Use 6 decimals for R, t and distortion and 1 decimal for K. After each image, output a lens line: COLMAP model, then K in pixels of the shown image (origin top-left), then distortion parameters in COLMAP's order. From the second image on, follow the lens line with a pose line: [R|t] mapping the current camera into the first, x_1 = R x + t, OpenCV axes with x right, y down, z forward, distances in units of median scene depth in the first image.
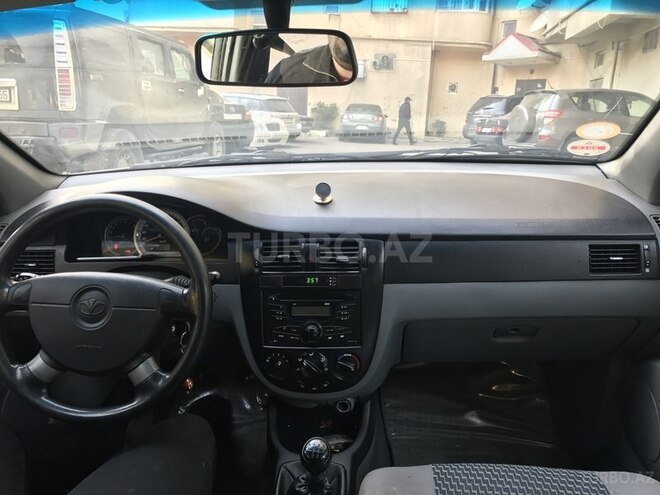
lens RADIAL K [[532.9, 0, 332.2], [0, 532.9, 251.0], [0, 0, 1]] dist [0.014244, -0.012924]
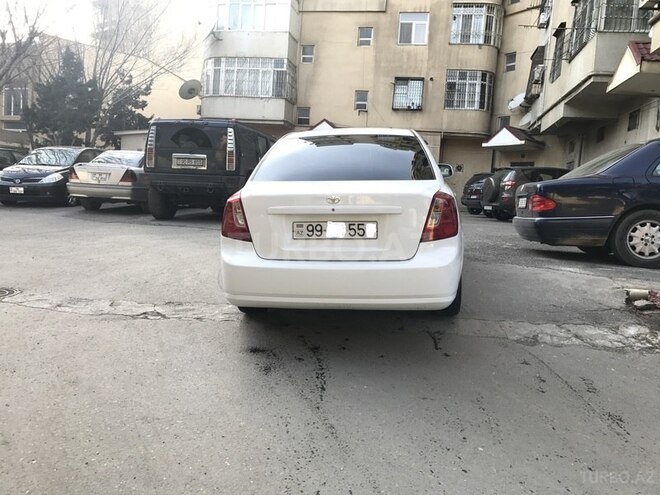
lens RADIAL K [[532.9, 0, 328.6], [0, 532.9, 245.6], [0, 0, 1]] dist [0.014244, -0.012924]
pose [[0.998210, 0.019762, -0.056450, 0.000451], [-0.028293, 0.987574, -0.154586, 0.072139], [0.052694, 0.155906, 0.986365, -0.208705]]
